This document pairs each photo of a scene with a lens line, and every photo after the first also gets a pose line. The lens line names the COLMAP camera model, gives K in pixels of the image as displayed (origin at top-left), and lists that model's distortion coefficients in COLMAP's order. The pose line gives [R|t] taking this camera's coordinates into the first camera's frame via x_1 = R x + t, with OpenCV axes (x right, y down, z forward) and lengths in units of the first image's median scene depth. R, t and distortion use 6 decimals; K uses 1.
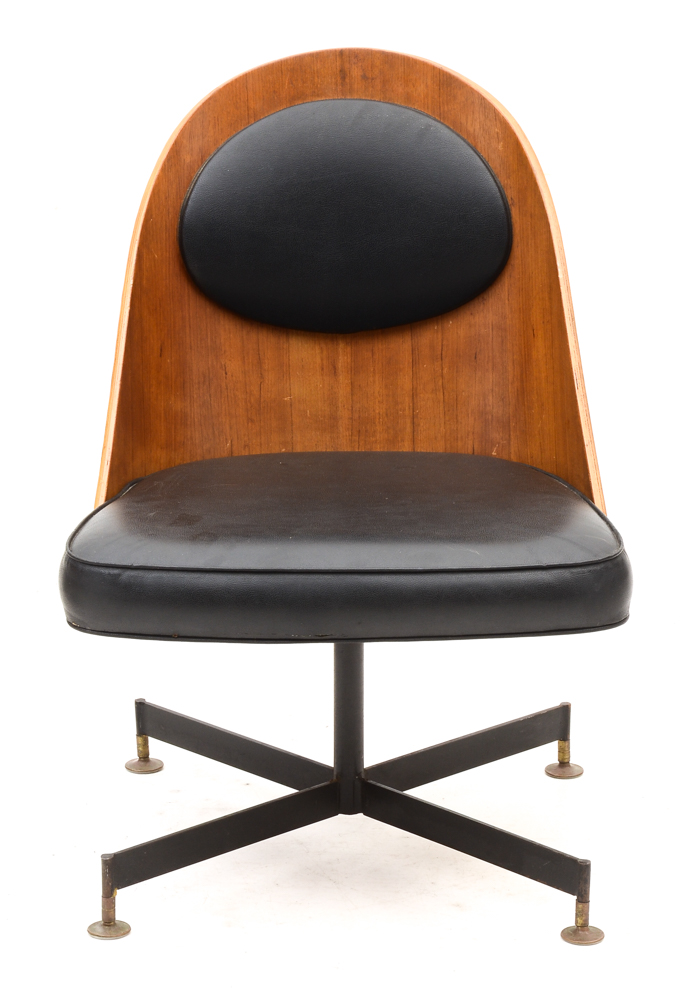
lens RADIAL K [[3450.0, 0, 322.8], [0, 3450.0, 502.2], [0, 0, 1]] dist [0.717260, 0.000000]
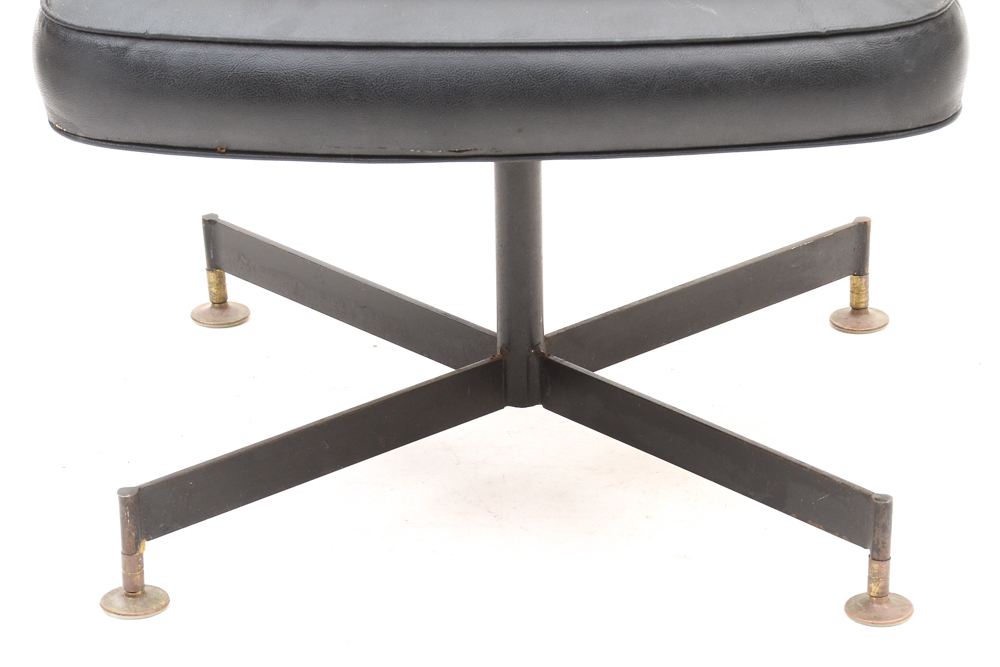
lens RADIAL K [[4018.9, 0, 540.7], [0, 4018.9, 363.9], [0, 0, 1]] dist [0.918639, 0.000000]
pose [[0.999814, -0.004201, -0.018830, 0.026467], [0.006689, 0.990950, 0.134066, -0.019110], [0.018096, -0.134167, 0.990793, 0.271437]]
